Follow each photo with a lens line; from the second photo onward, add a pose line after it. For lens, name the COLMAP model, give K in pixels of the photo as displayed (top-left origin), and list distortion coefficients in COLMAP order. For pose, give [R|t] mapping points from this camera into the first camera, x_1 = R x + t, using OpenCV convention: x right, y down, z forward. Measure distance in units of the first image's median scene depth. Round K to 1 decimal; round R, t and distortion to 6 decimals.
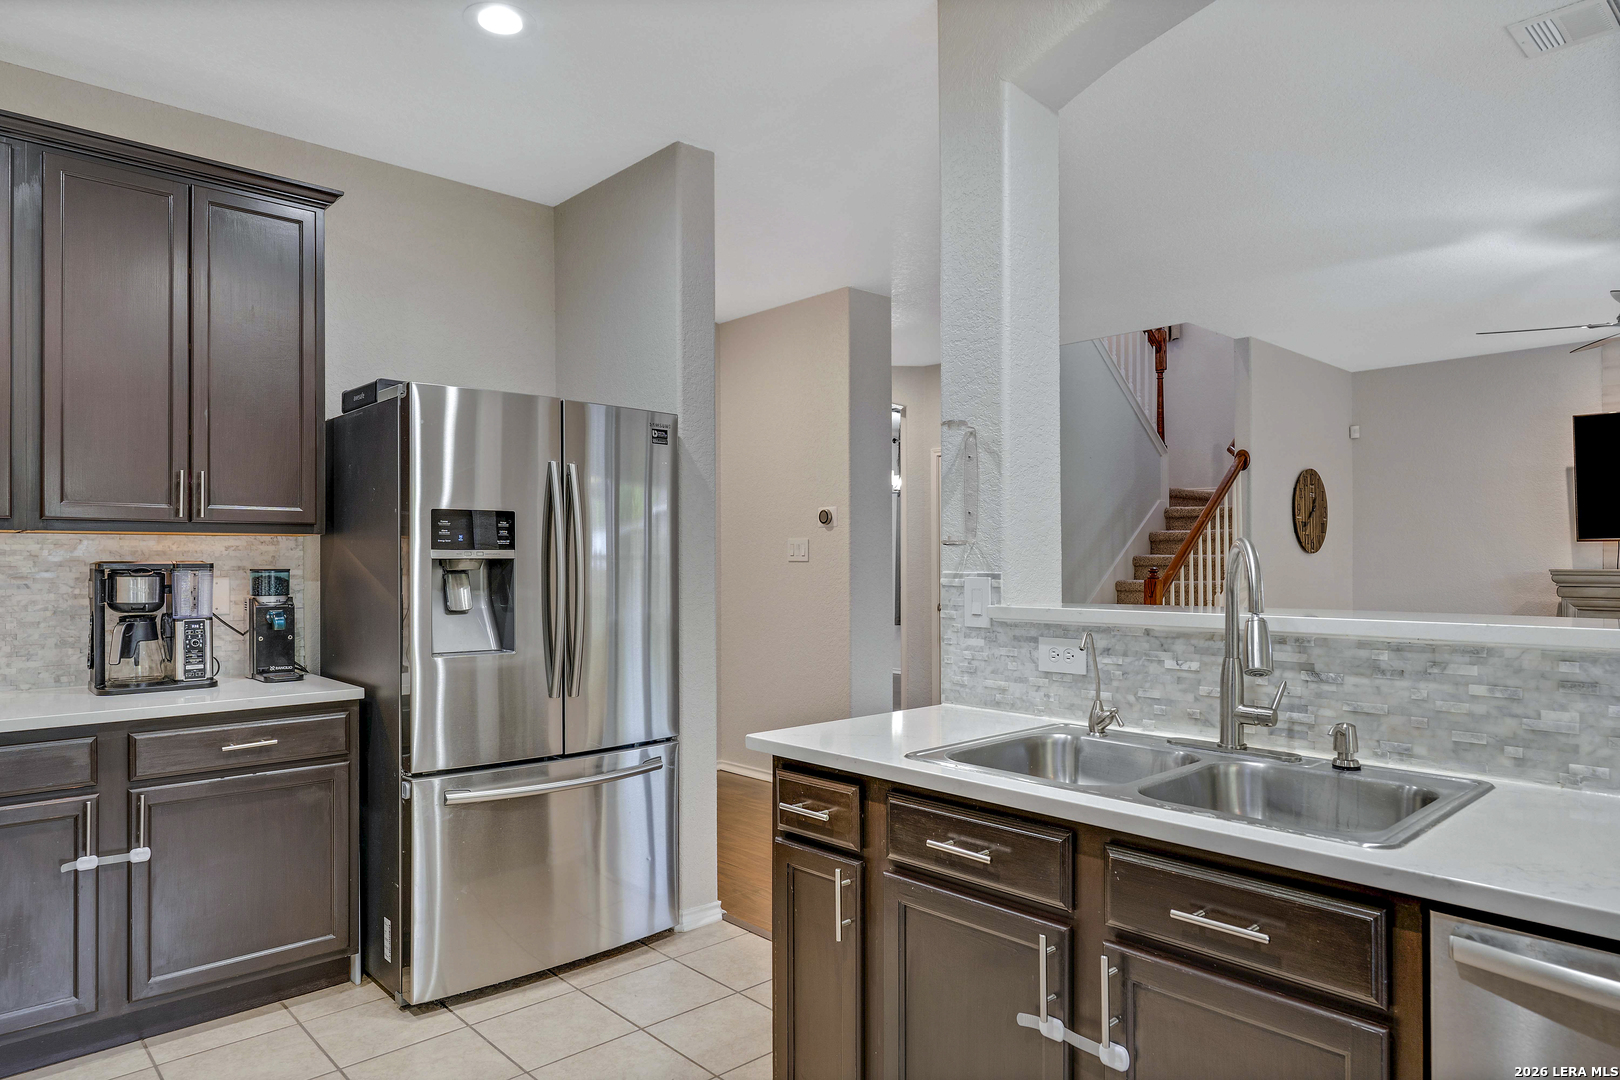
lens RADIAL K [[972.2, 0, 810.3], [0, 972.2, 555.4], [0, 0, 1]] dist [-0.001078, 0.000663]
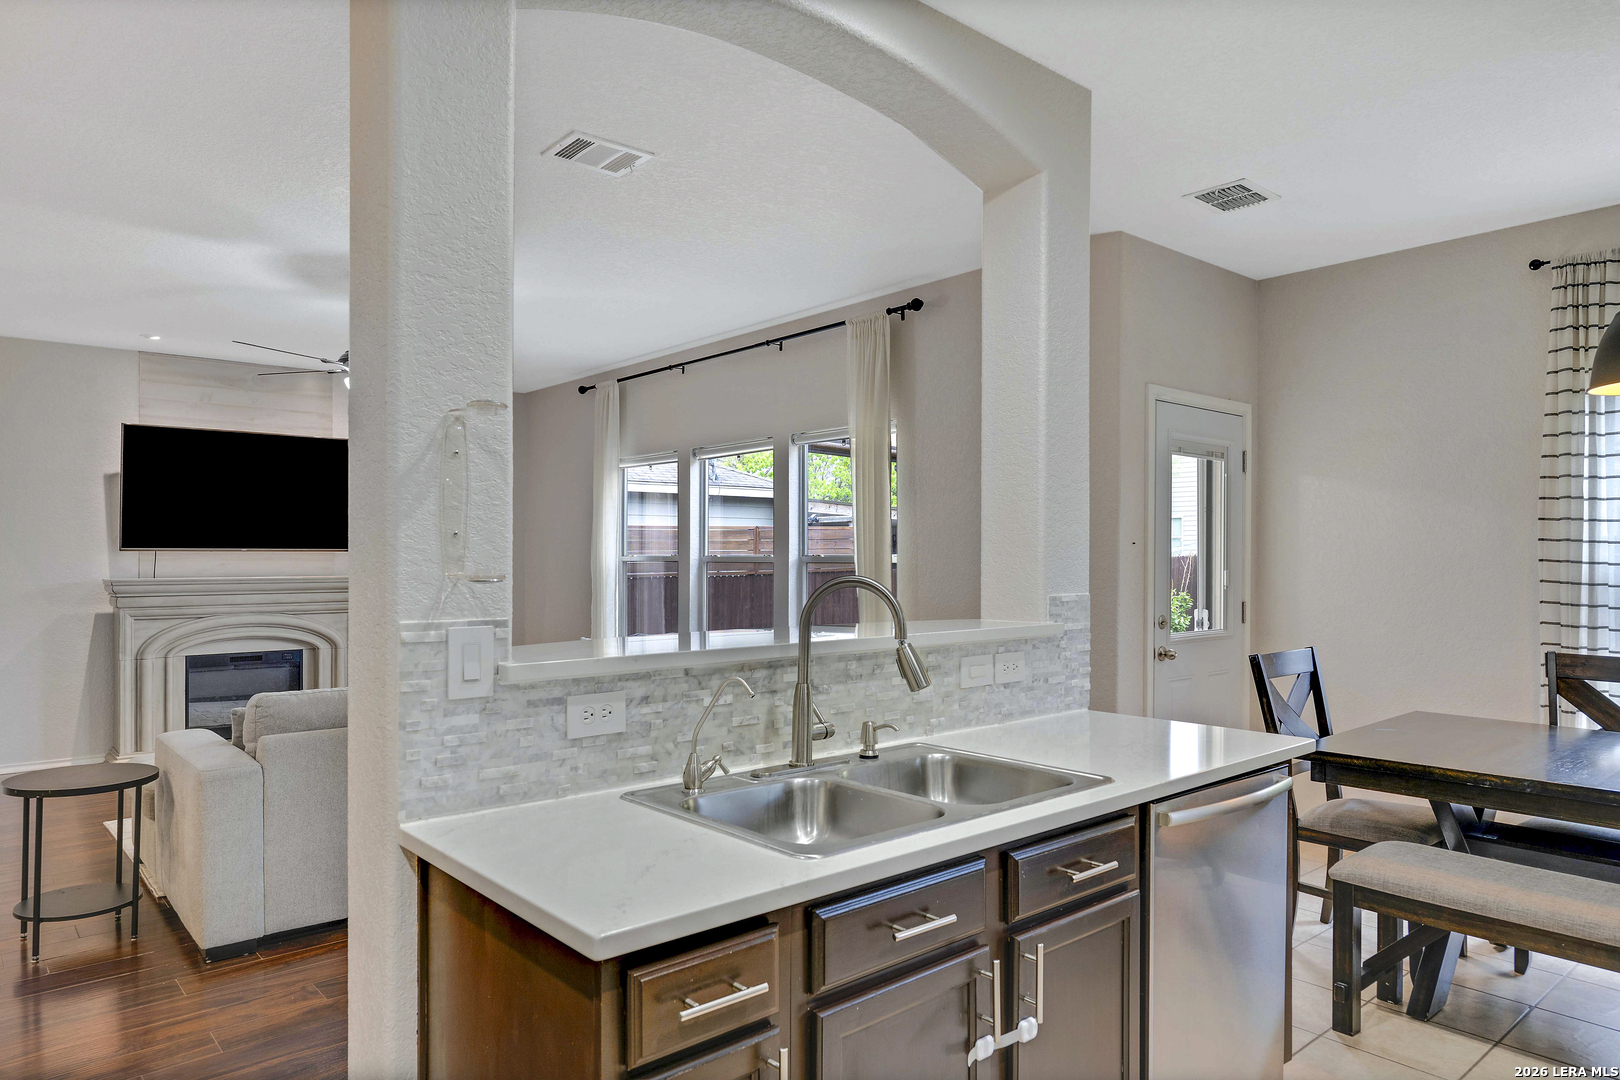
lens RADIAL K [[998.0, 0, 806.4], [0, 998.0, 549.1], [0, 0, 1]] dist [-0.005379, -0.000333]
pose [[0.043612, 0.010226, 0.998996, -0.563395], [-0.005238, 0.999936, -0.010007, -0.028761], [-0.999035, -0.004796, 0.043663, 0.763660]]
